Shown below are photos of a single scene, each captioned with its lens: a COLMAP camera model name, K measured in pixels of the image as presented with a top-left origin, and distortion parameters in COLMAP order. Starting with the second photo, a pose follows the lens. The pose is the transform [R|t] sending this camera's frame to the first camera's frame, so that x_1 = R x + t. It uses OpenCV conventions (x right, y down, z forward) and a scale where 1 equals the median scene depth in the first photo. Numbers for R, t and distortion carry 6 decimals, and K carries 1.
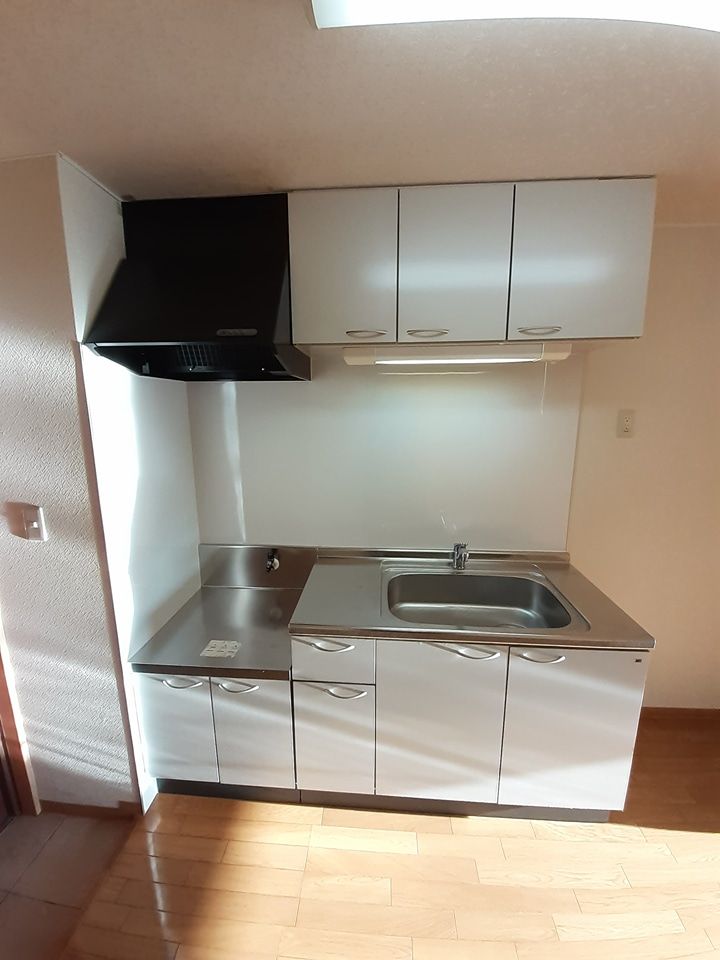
lens RADIAL K [[381.8, 0, 357.8], [0, 381.8, 477.8], [0, 0, 1]] dist [-0.013994, -0.000190]
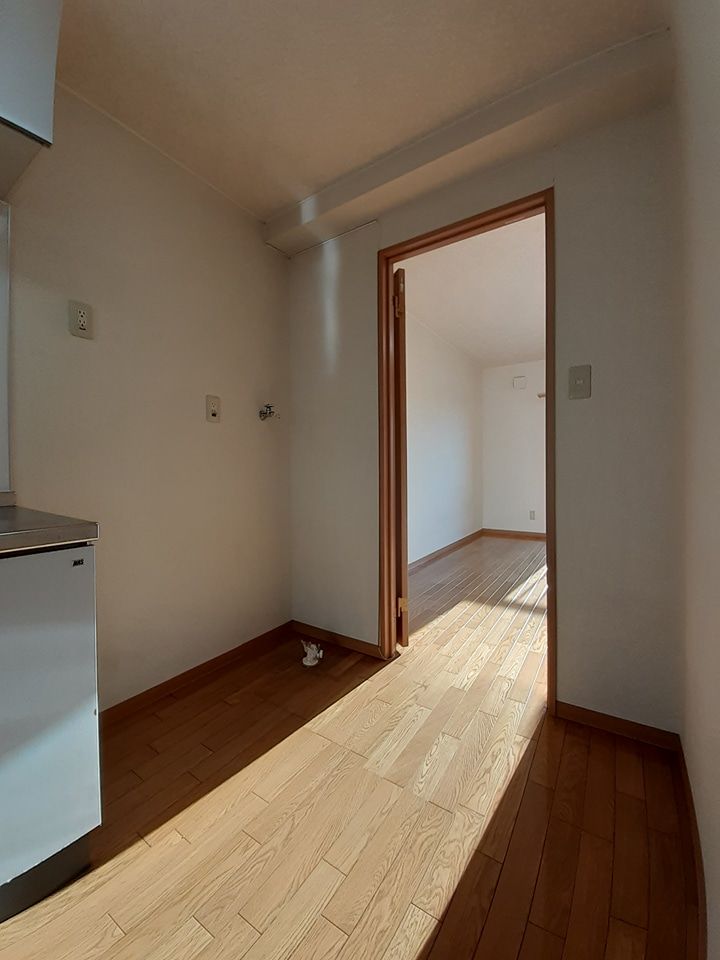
lens RADIAL K [[381.8, 0, 355.5], [0, 381.8, 473.2], [0, 0, 1]] dist [-0.013994, -0.000190]
pose [[0.506473, 0.001672, 0.862254, 0.383114], [0.161018, 0.982224, -0.096484, 0.436455], [-0.847088, 0.187705, 0.497200, 0.207518]]
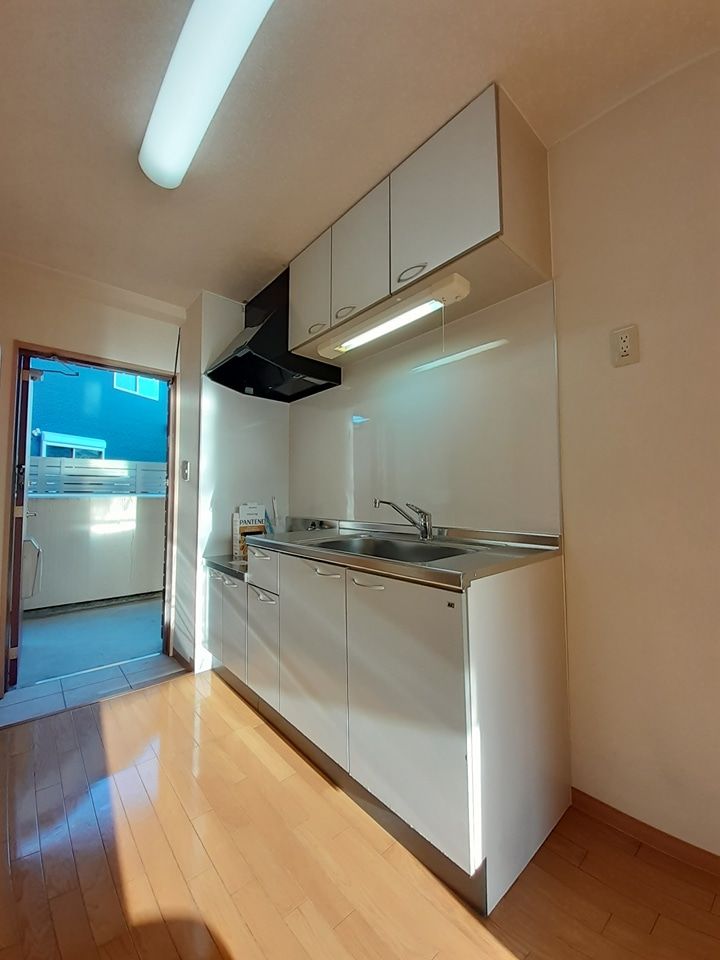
lens RADIAL K [[381.8, 0, 357.9], [0, 381.8, 483.5], [0, 0, 1]] dist [-0.013994, -0.000190]
pose [[0.704795, -0.025852, -0.708940, 1.061714], [-0.140014, 0.974610, -0.174735, 0.376243], [0.695457, 0.222414, 0.683280, 0.282984]]
